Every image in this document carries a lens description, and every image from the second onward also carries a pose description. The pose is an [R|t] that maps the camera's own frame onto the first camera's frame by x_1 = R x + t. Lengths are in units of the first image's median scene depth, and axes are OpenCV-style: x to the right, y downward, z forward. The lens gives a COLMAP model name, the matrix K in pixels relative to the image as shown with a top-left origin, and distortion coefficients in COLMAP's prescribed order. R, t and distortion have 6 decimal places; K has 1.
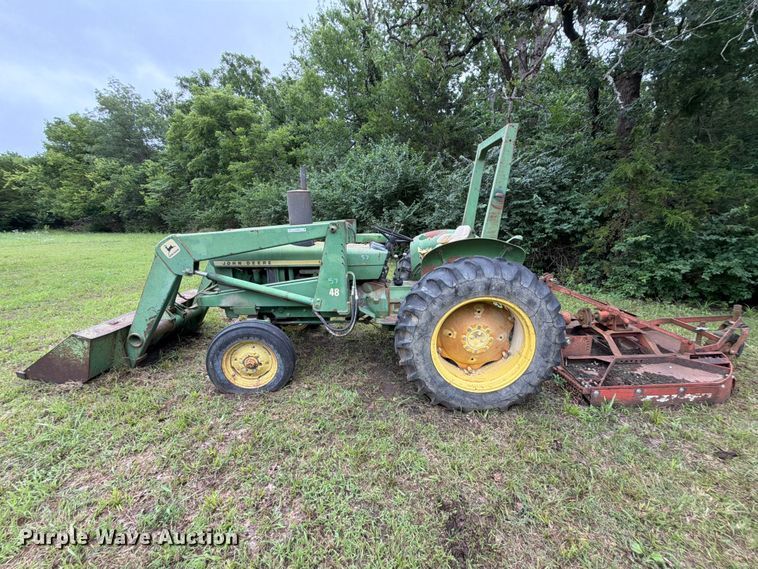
lens RADIAL K [[302.6, 0, 379.0], [0, 302.6, 284.5], [0, 0, 1]] dist [0.000423, 0.000055]
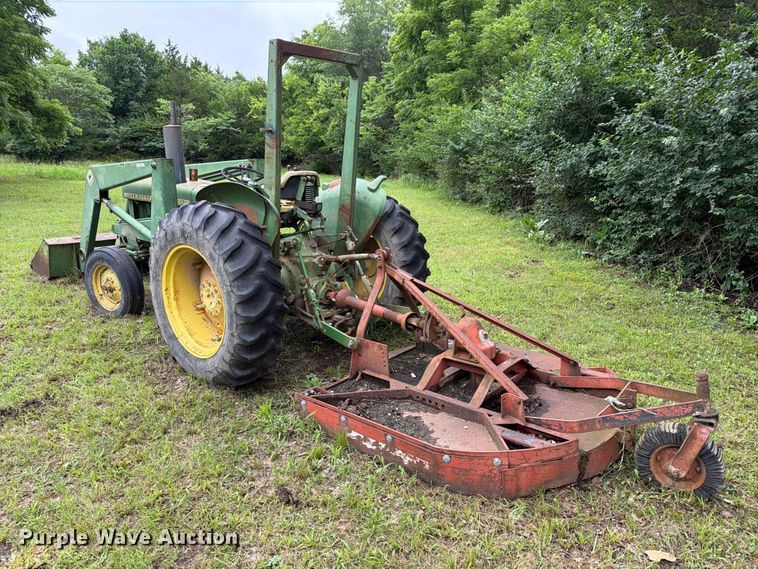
lens RADIAL K [[515.7, 0, 376.2], [0, 515.7, 303.1], [0, 0, 1]] dist [0.079839, -0.101709]
pose [[0.770706, 0.196374, -0.606175, 1.466874], [-0.167455, 0.980308, 0.104670, -0.039064], [0.614793, 0.020838, 0.788413, 0.106229]]
